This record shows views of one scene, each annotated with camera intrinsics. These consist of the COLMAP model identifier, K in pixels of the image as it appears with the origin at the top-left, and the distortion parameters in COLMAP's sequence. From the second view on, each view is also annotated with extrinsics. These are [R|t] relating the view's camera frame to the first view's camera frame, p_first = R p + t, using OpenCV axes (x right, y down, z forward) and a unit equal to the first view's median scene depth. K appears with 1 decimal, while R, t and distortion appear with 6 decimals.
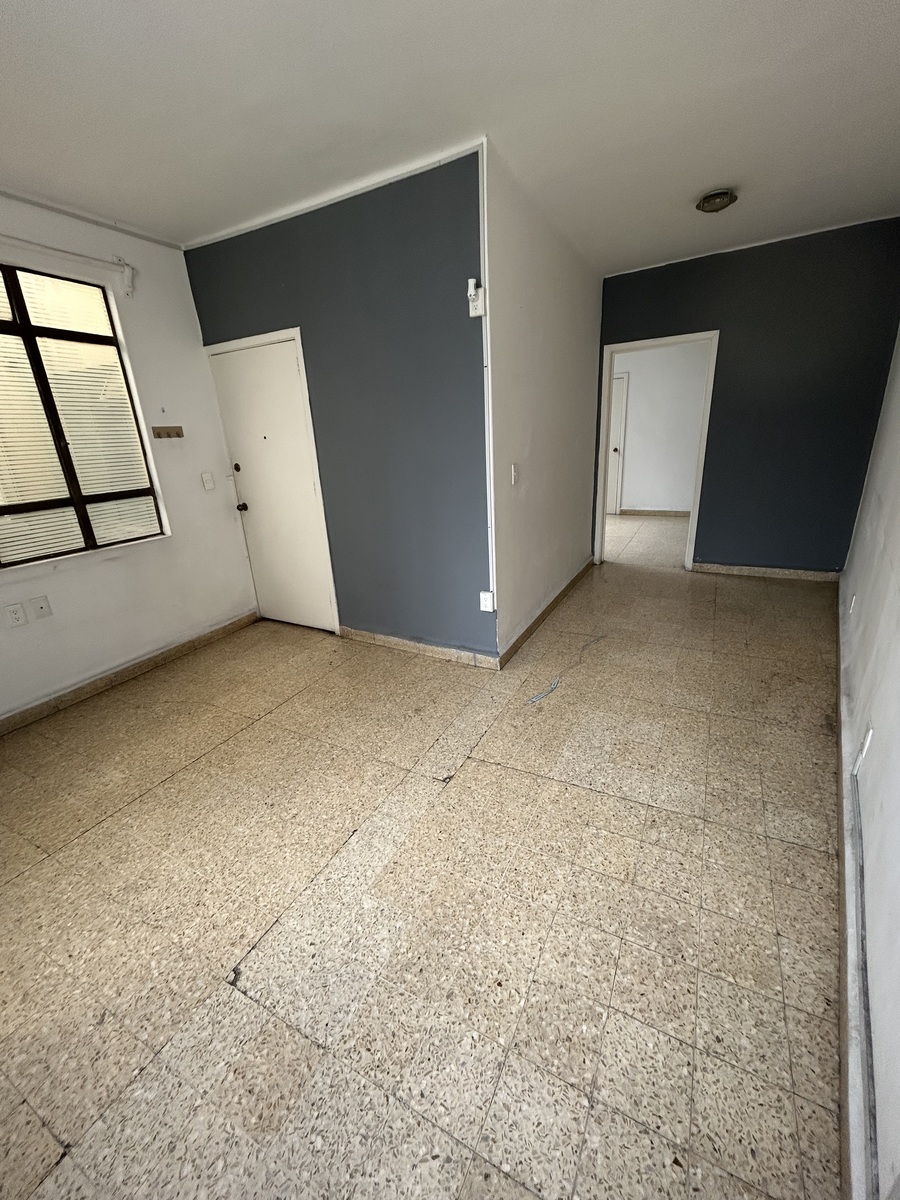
lens RADIAL K [[484.2, 0, 450.0], [0, 484.2, 600.0], [0, 0, 1]] dist [0.002651, 0.000657]
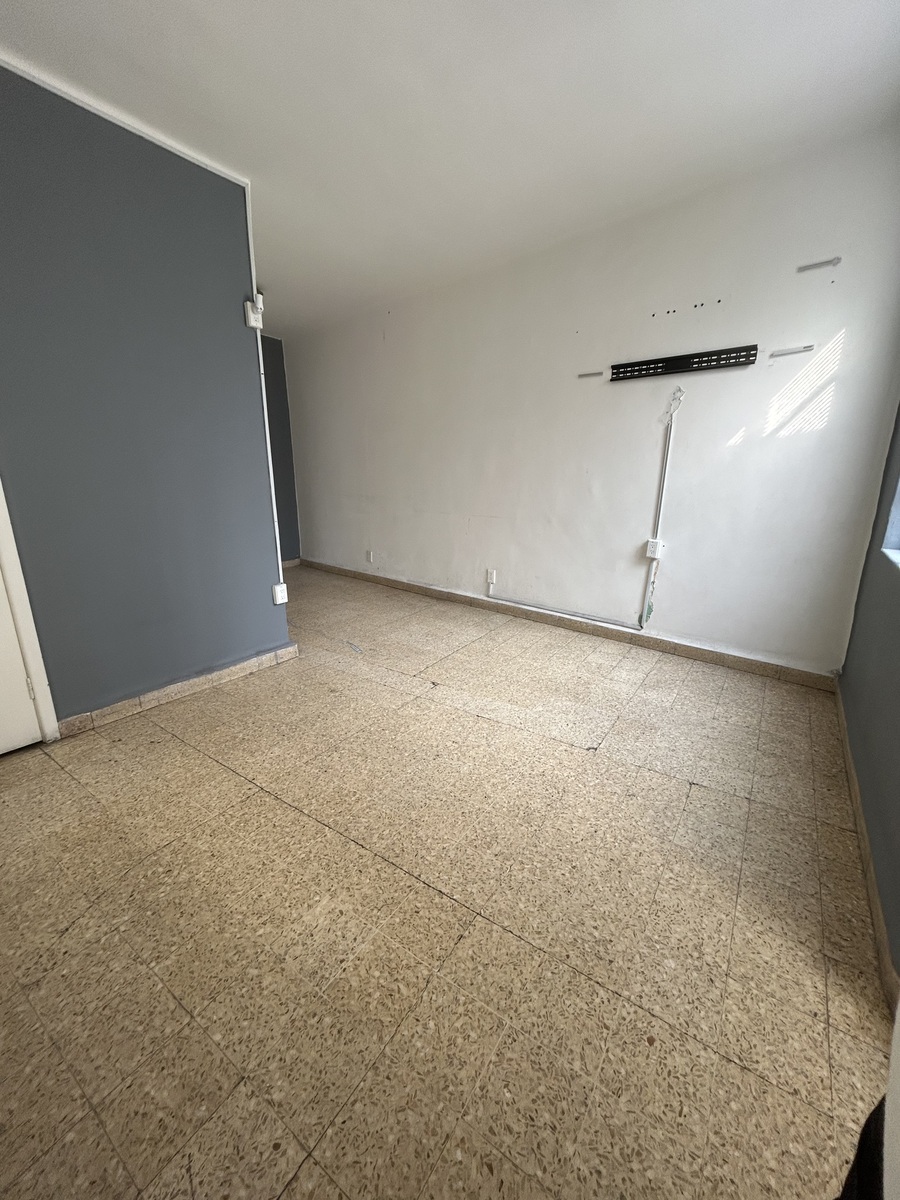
lens RADIAL K [[484.2, 0, 450.0], [0, 484.2, 600.0], [0, 0, 1]] dist [0.002651, 0.000657]
pose [[0.112415, -0.205688, 0.972140, -0.988944], [0.326508, 0.931662, 0.159367, -0.034724], [-0.938486, 0.299496, 0.171892, 0.526476]]
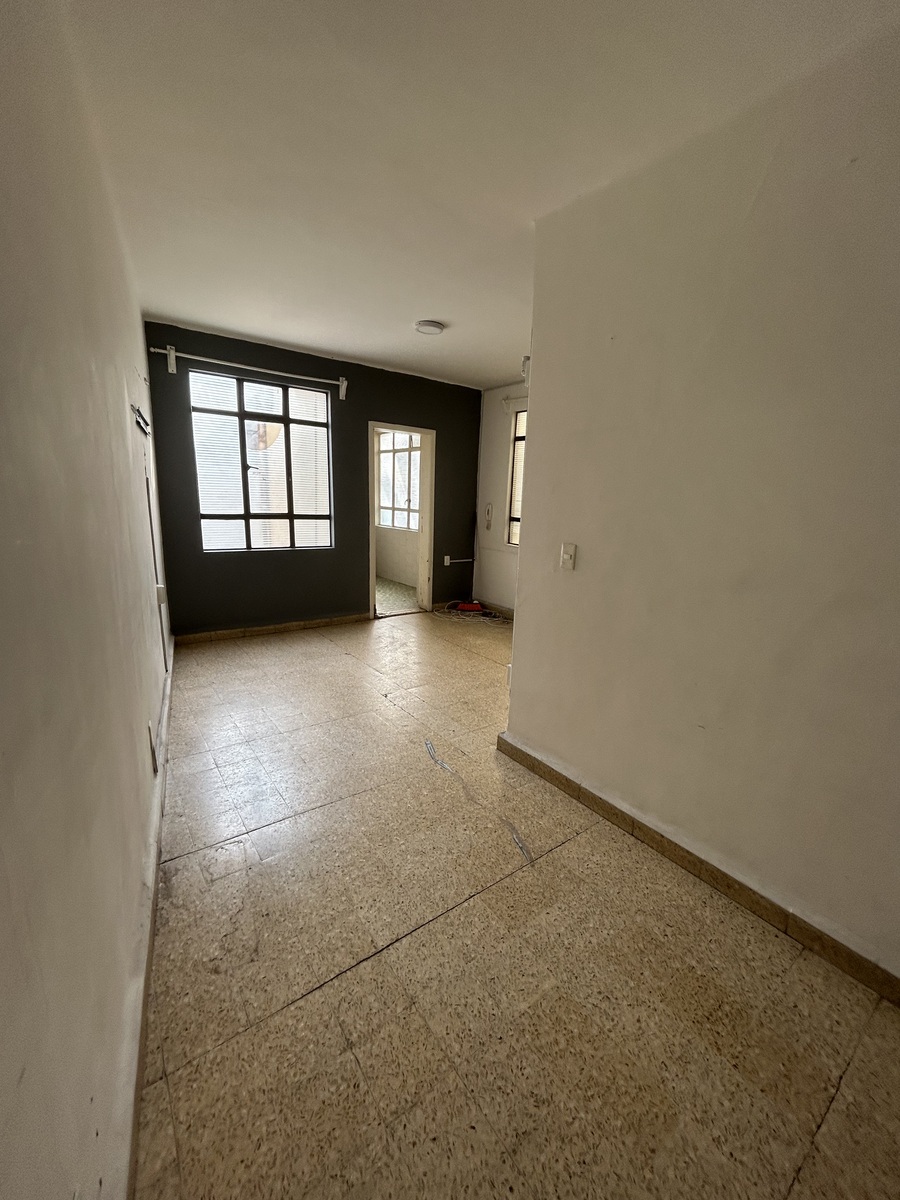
lens RADIAL K [[484.2, 0, 450.0], [0, 484.2, 600.0], [0, 0, 1]] dist [0.002651, 0.000657]
pose [[-0.430200, 0.228769, -0.873266, 0.998560], [-0.309327, 0.871438, 0.380675, -0.480413], [0.848083, 0.433891, -0.304128, 1.225298]]
